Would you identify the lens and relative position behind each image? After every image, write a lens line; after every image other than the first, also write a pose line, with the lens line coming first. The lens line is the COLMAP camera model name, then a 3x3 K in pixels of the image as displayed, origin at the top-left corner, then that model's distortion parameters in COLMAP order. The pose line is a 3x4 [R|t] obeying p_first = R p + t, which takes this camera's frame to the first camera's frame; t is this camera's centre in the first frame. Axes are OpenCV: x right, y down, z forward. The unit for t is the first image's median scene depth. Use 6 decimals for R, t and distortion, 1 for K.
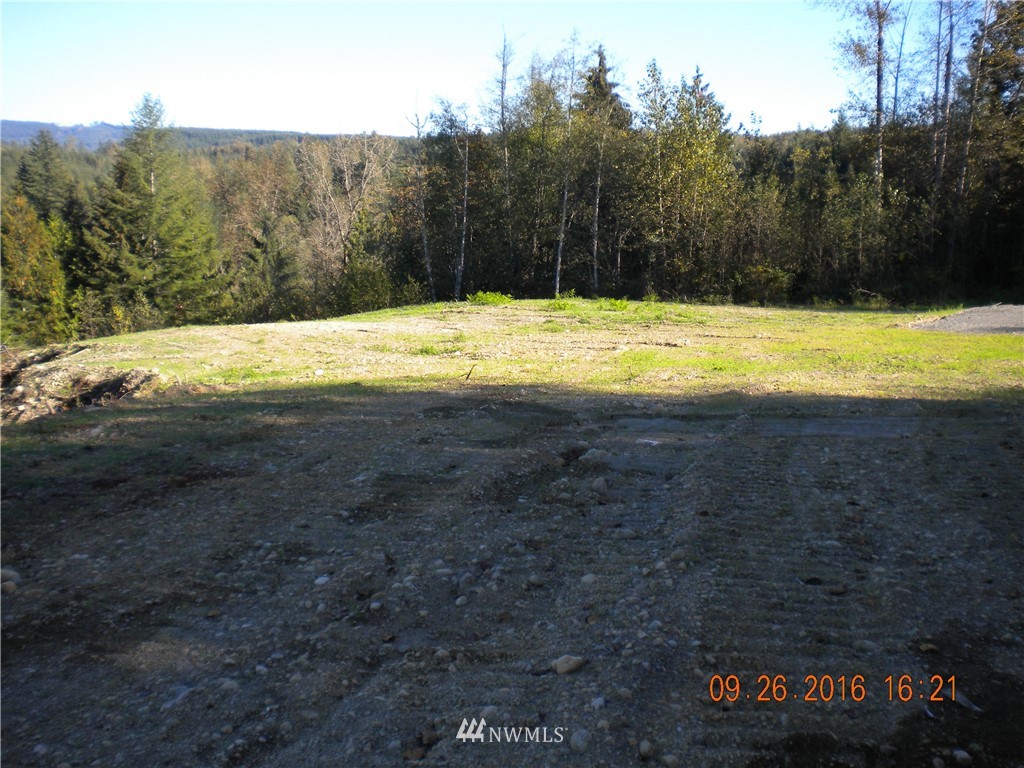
lens RADIAL K [[1080.1, 0, 512.0], [0, 1080.1, 384.0], [0, 0, 1]] dist [-0.081042, -0.177377]
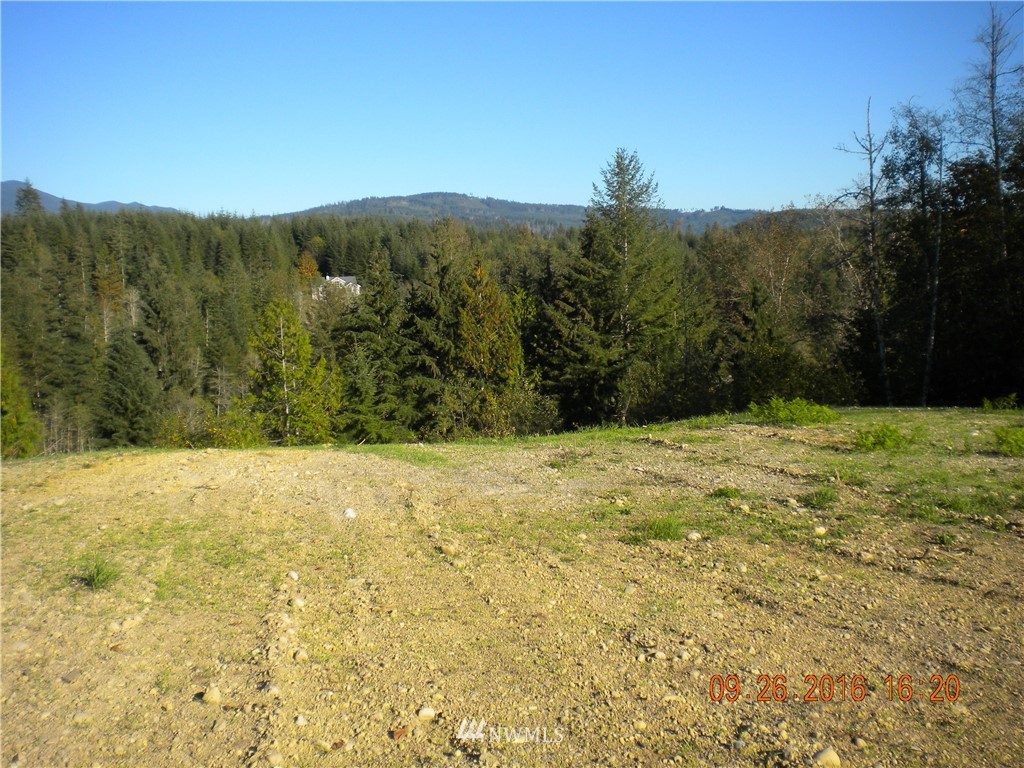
lens RADIAL K [[1080.1, 0, 512.0], [0, 1080.1, 384.0], [0, 0, 1]] dist [-0.081042, -0.177377]
pose [[0.848898, 0.022169, -0.528092, 0.057267], [-0.061394, 0.996493, -0.056858, -0.023256], [0.524979, 0.080688, 0.847282, 0.209780]]
